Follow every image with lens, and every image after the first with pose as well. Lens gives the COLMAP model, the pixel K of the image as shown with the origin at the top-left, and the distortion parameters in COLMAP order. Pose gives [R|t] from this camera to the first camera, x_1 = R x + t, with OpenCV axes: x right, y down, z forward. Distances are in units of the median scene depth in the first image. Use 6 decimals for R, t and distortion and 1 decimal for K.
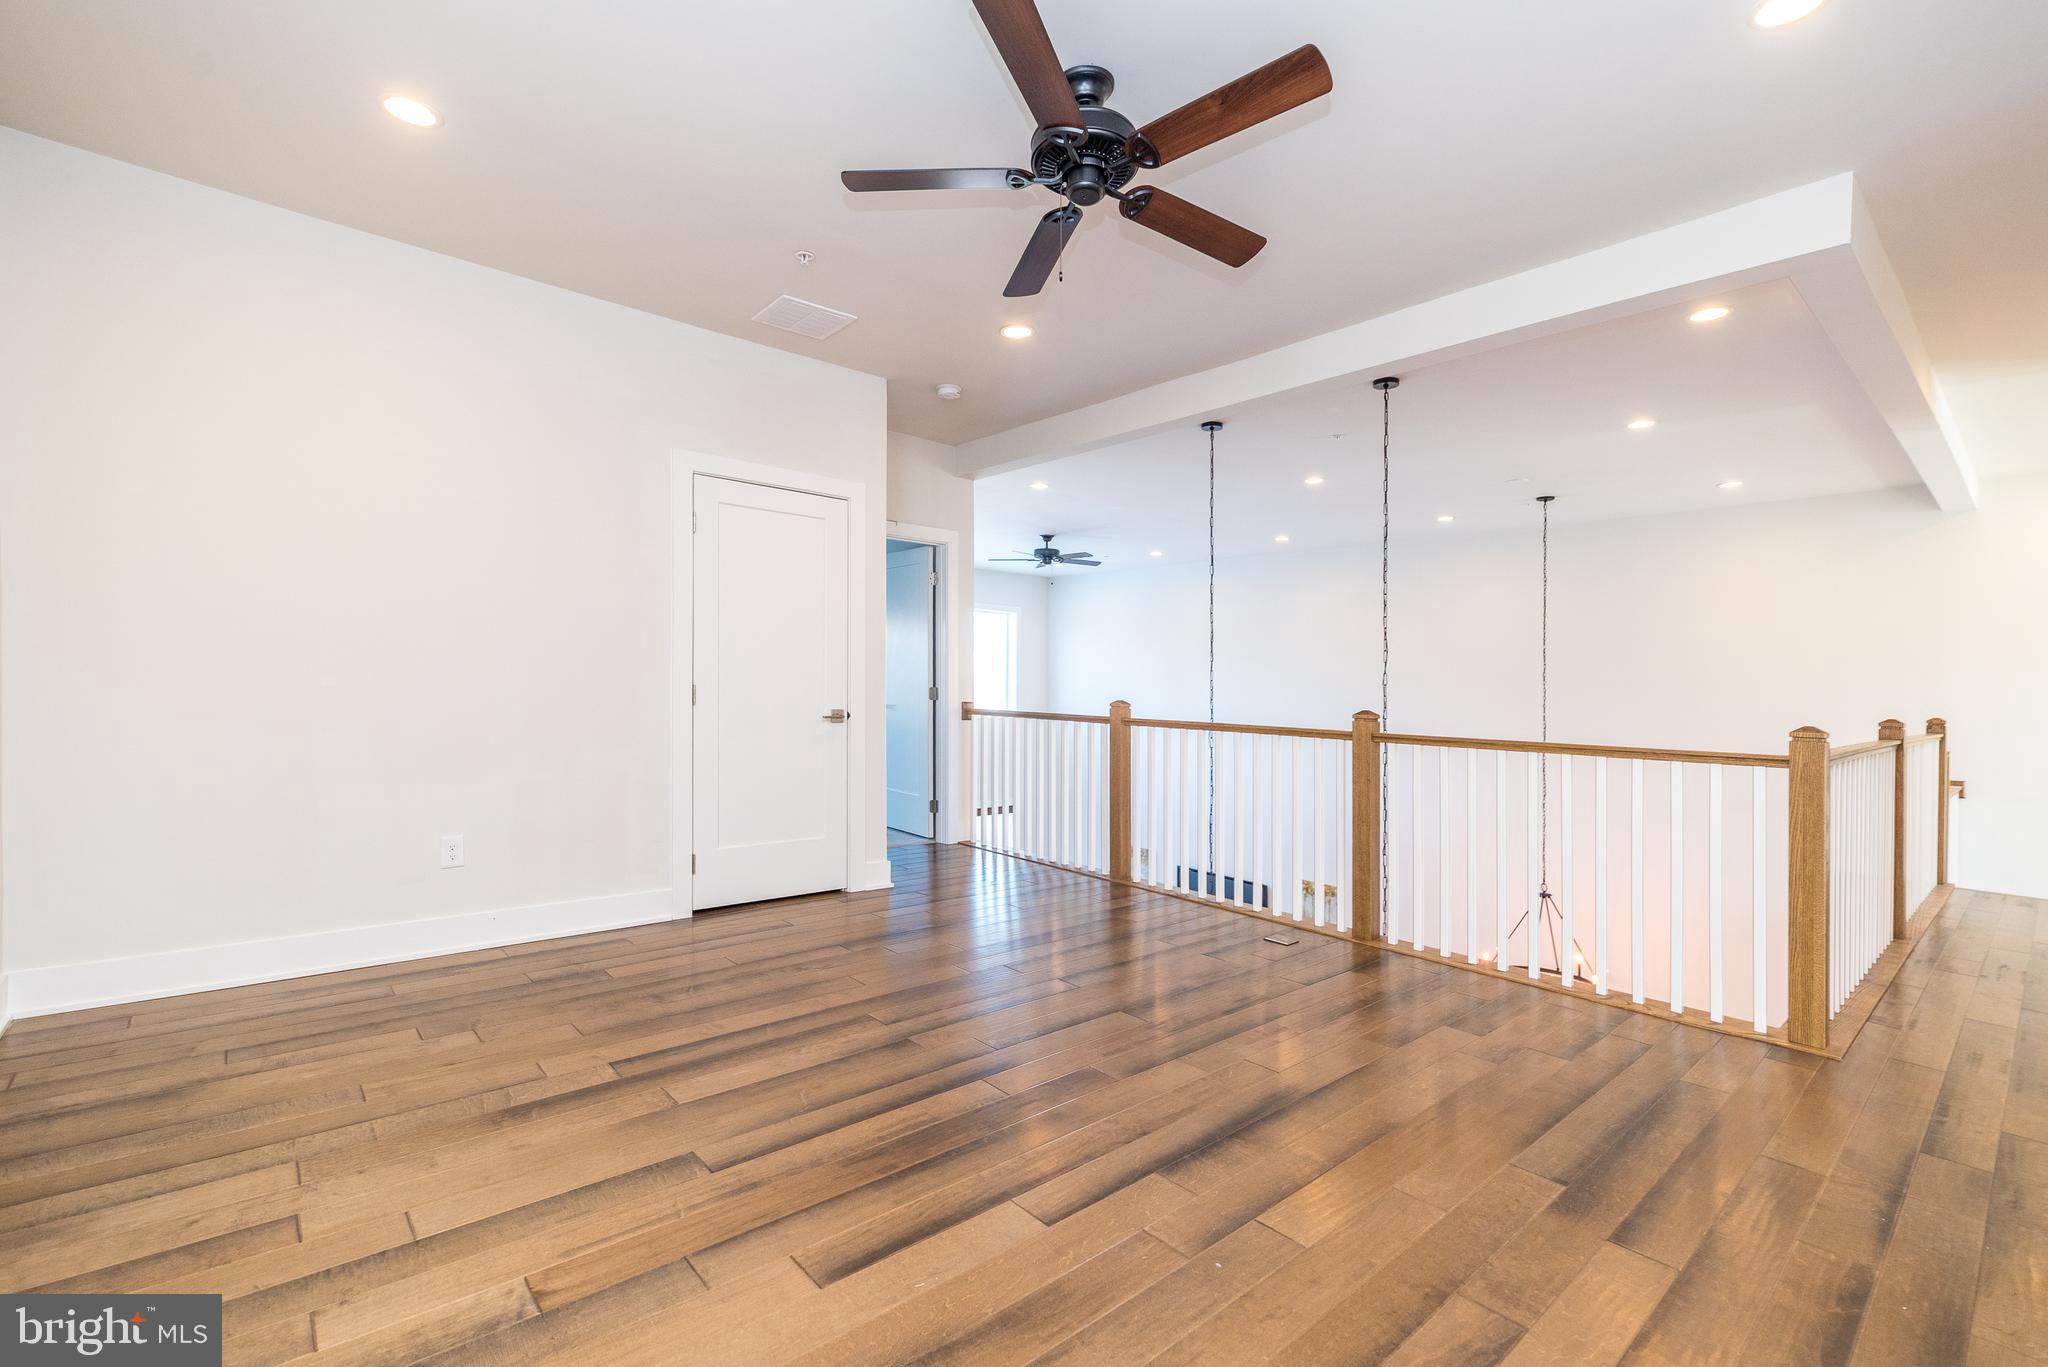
lens RADIAL K [[896.9, 0, 1032.4], [0, 896.9, 686.6], [0, 0, 1]] dist [0.002165, 0.002914]
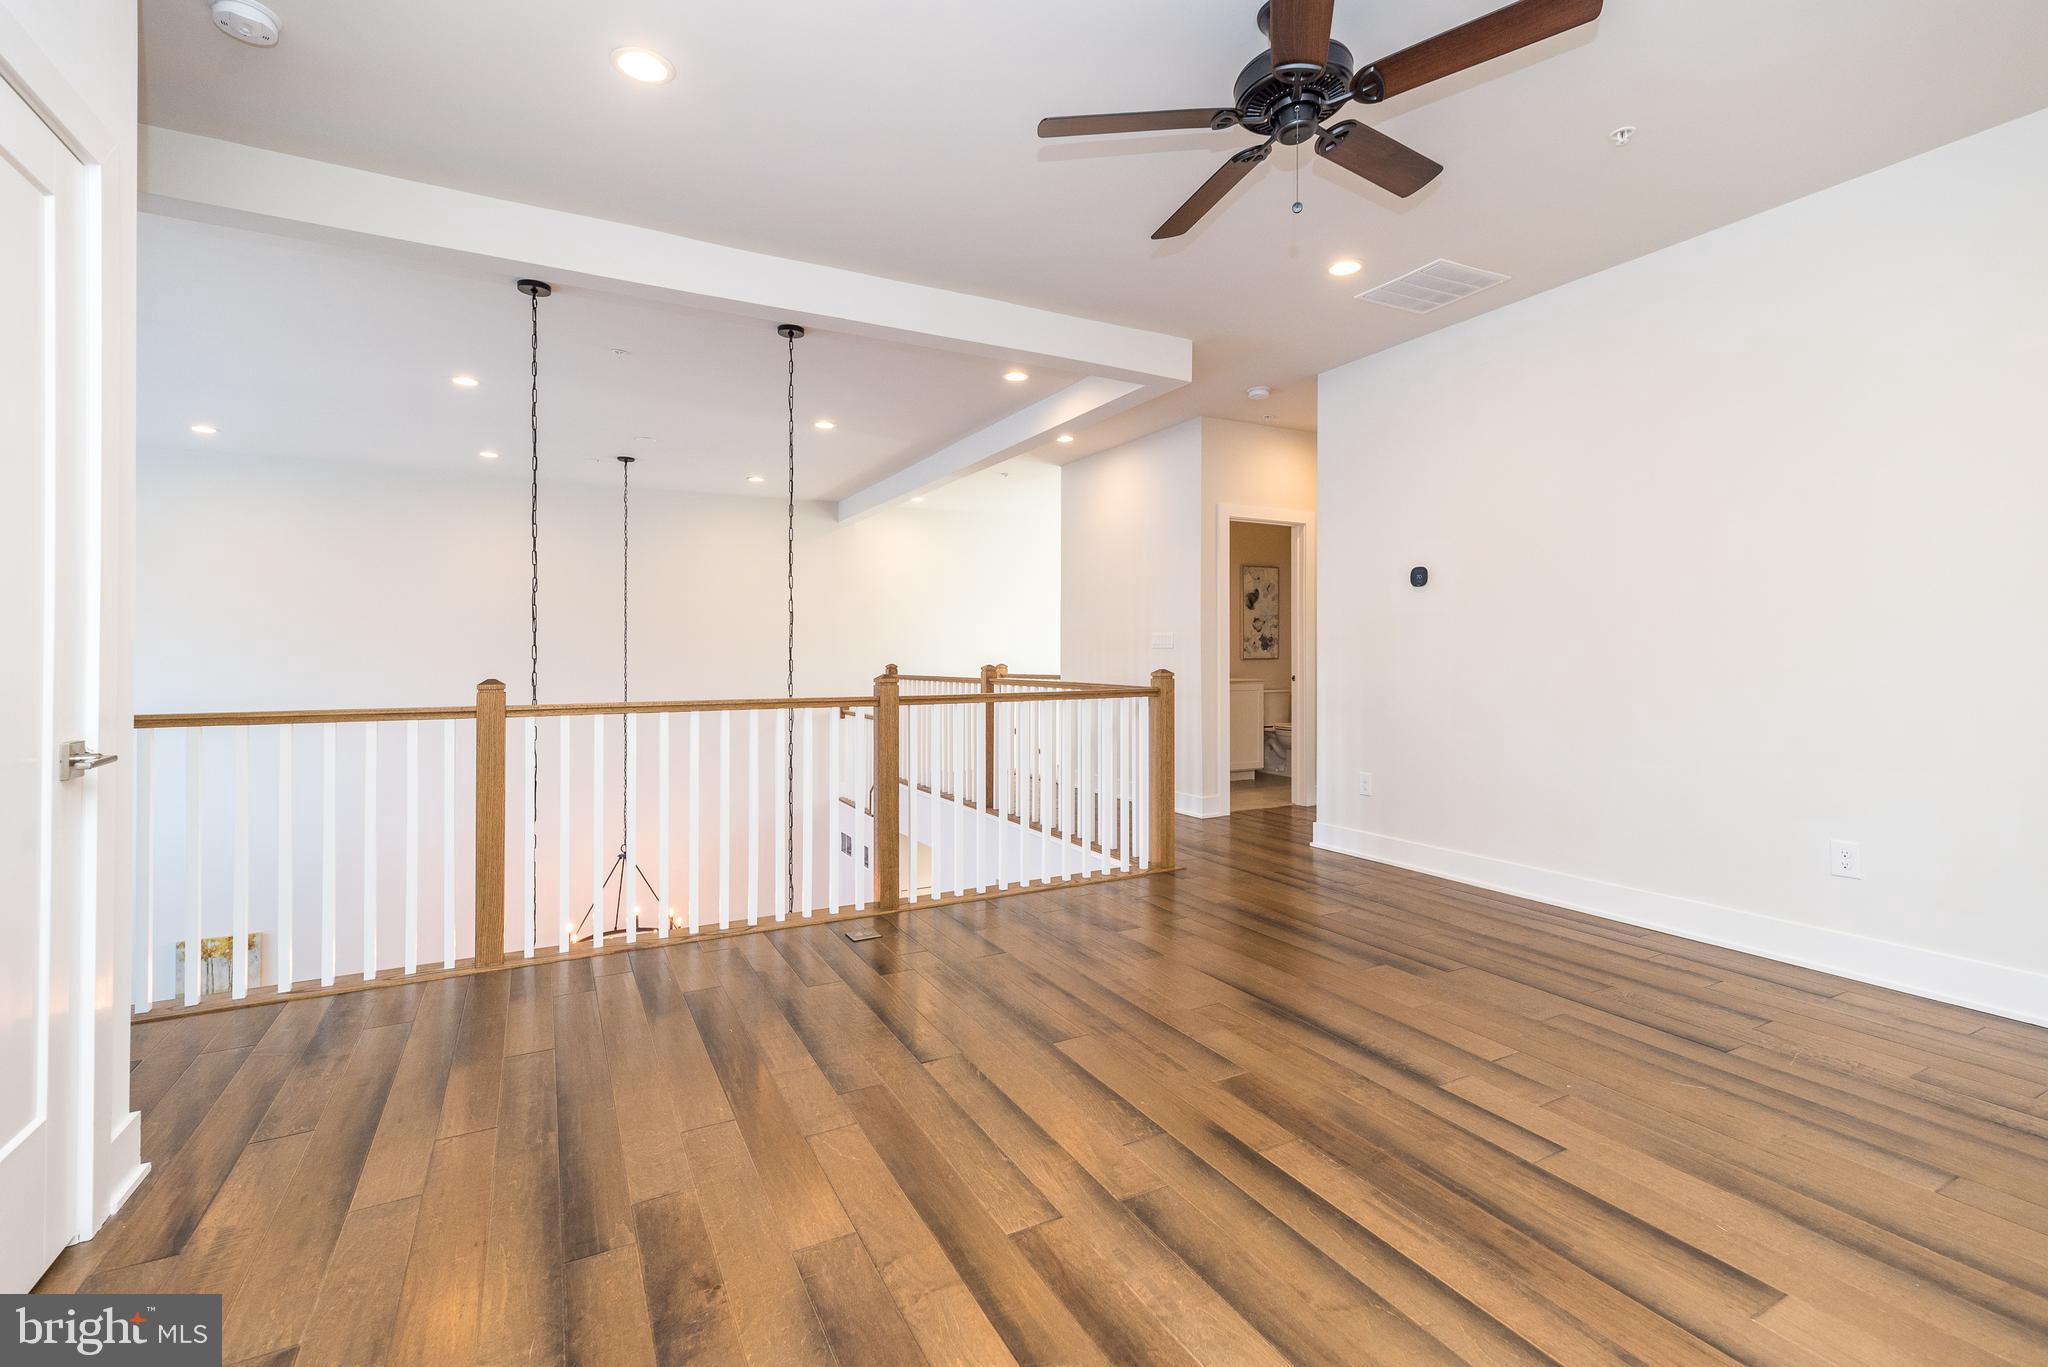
lens RADIAL K [[896.9, 0, 1025.1], [0, 896.9, 627.8], [0, 0, 1]] dist [0.002165, 0.002914]
pose [[0.233659, 0.004836, 0.972307, -0.439465], [0.012836, 0.999885, -0.008058, -0.011170], [-0.972234, 0.014364, 0.233570, 0.503292]]
